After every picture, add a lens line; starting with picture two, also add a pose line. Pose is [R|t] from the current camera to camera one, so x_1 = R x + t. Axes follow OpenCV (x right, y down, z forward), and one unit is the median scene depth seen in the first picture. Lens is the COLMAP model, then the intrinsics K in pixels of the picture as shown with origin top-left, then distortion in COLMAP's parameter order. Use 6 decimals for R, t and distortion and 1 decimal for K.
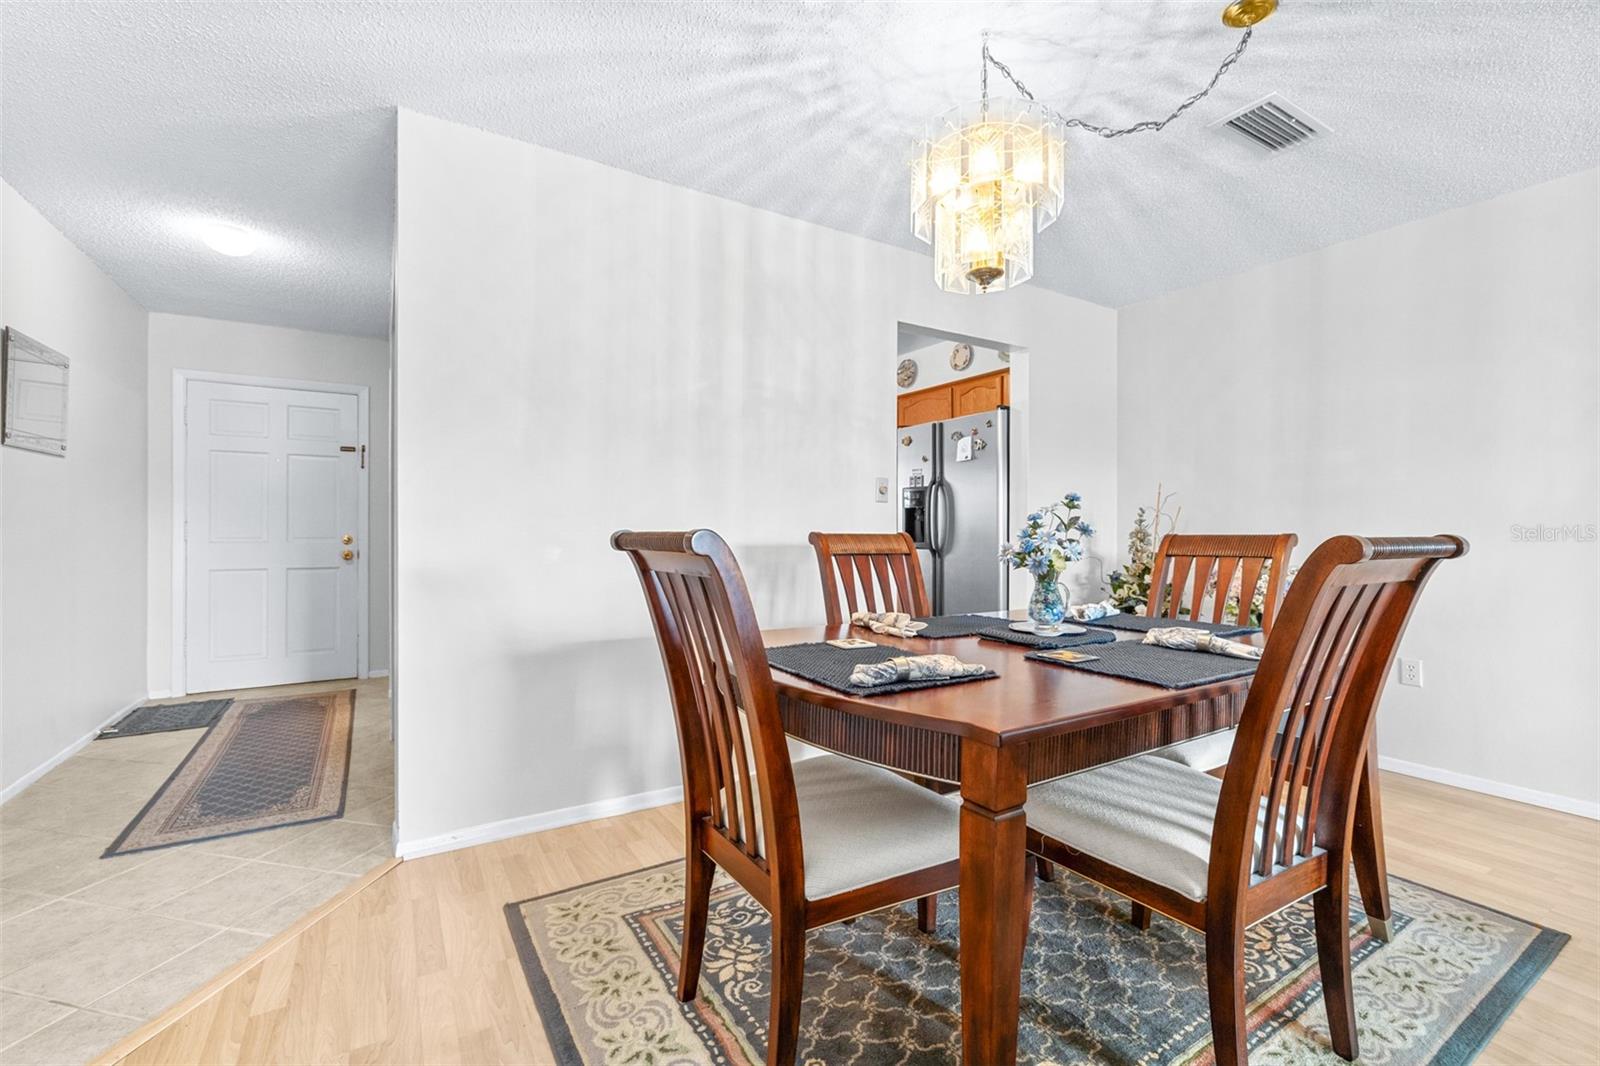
lens RADIAL K [[687.9, 0, 794.4], [0, 687.9, 526.3], [0, 0, 1]] dist [0.009724, 0.000232]
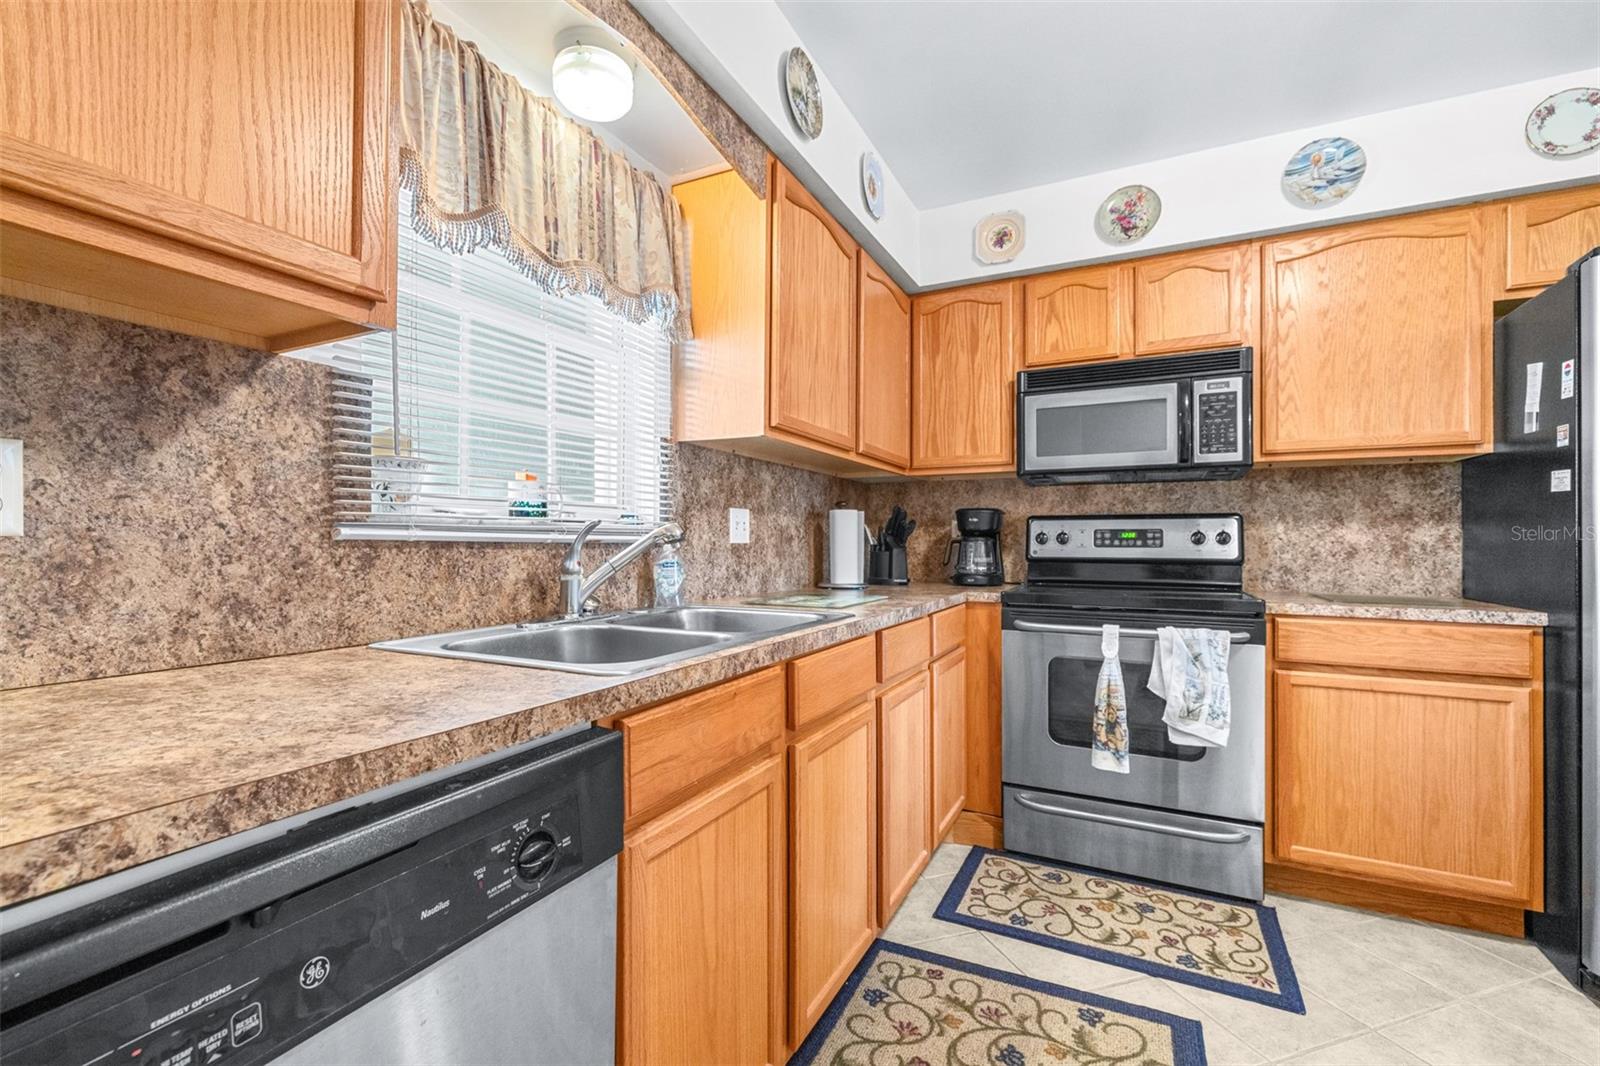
lens RADIAL K [[683.6, 0, 796.5], [0, 683.6, 534.2], [0, 0, 1]] dist [0.000399, -0.000032]
pose [[0.850724, 0.009597, 0.525525, -0.563263], [-0.007512, 0.999953, -0.006102, 0.004705], [-0.525559, 0.001243, 0.850756, 1.415632]]
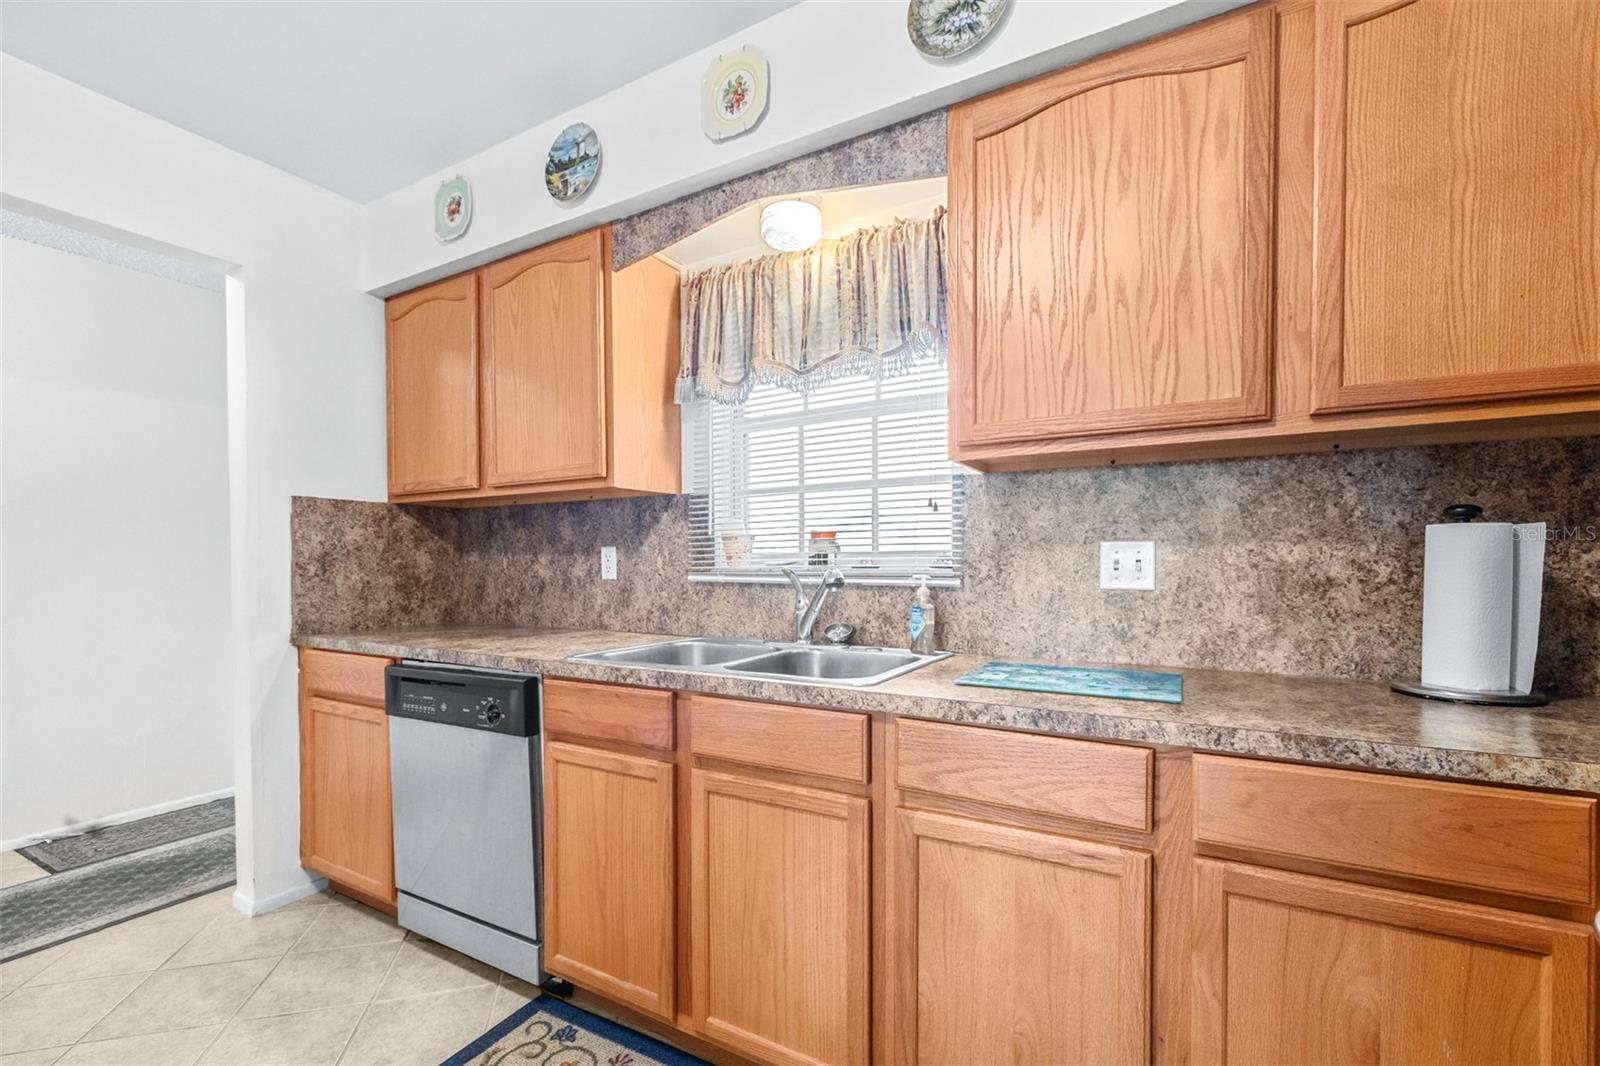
lens RADIAL K [[687.9, 0, 800.9], [0, 687.9, 568.8], [0, 0, 1]] dist [-0.001071, -0.000033]
pose [[0.486258, 0.007120, -0.873786, 0.111741], [0.008860, 0.999875, 0.013077, -0.014705], [0.873770, -0.014100, 0.486134, 1.603810]]
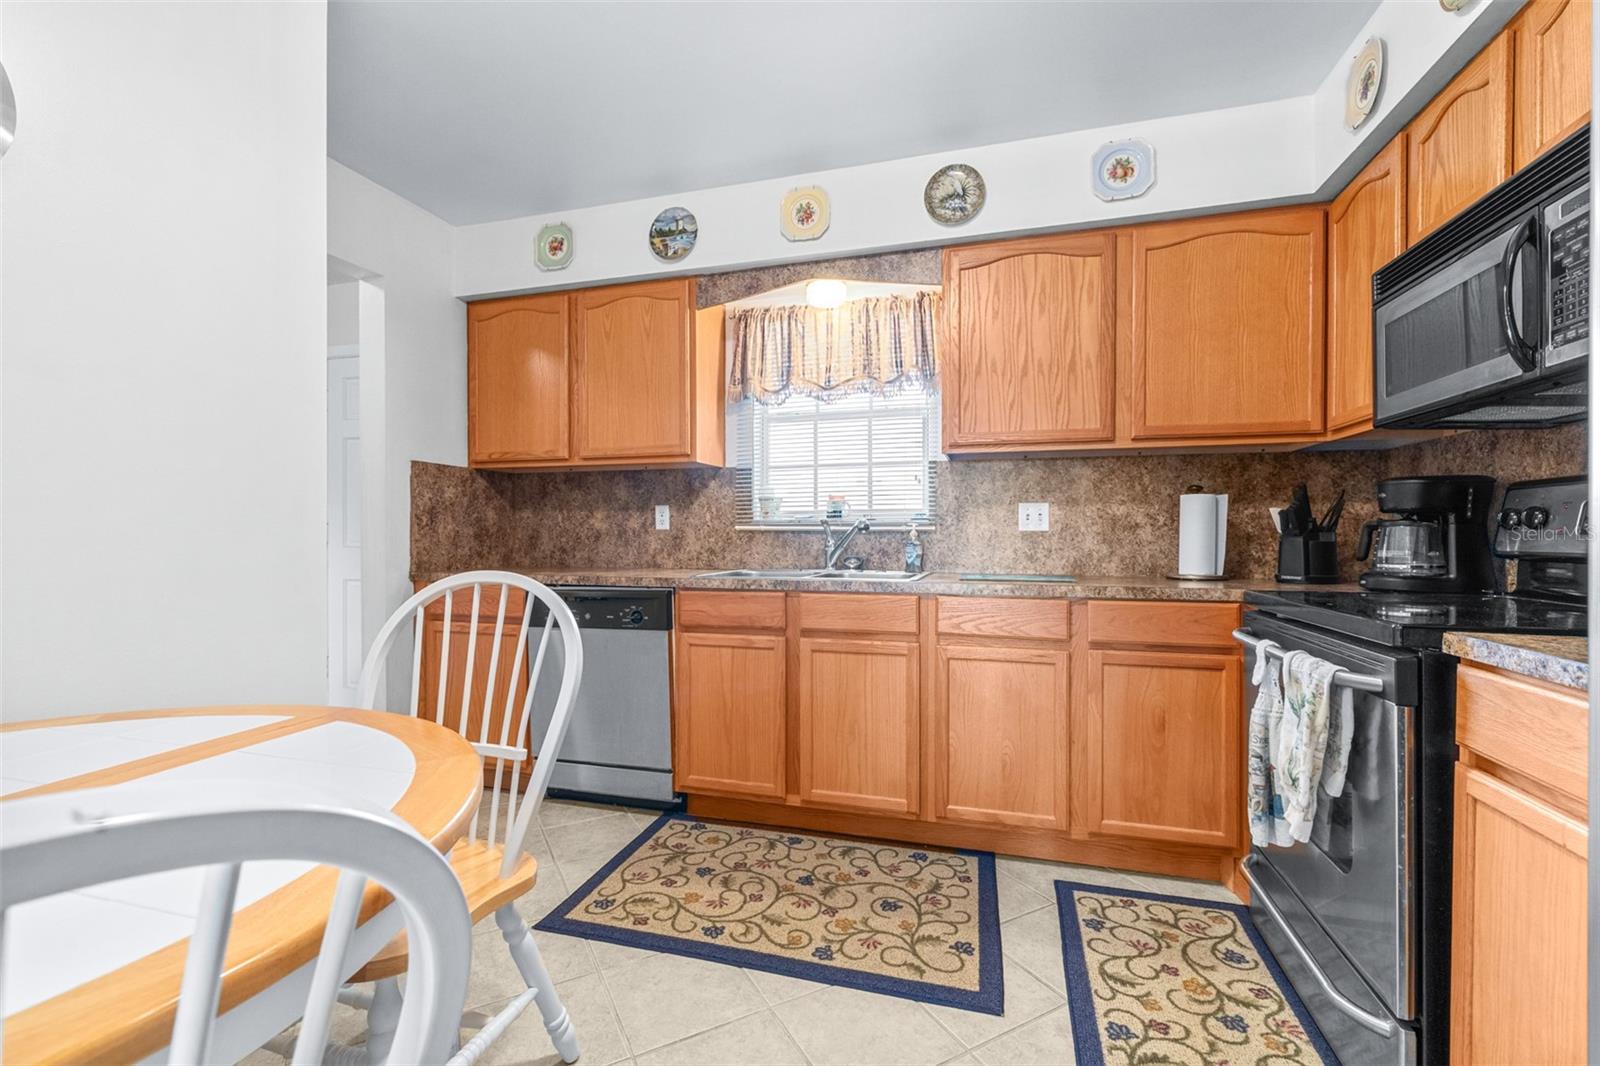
lens RADIAL K [[677.5, 0, 809.0], [0, 677.5, 533.2], [0, 0, 1]] dist [0.000209, 0.000195]
pose [[0.679502, -0.000229, -0.733674, 0.226911], [0.004541, 0.999982, 0.003894, 0.008163], [0.733660, -0.005978, 0.679491, 1.254073]]
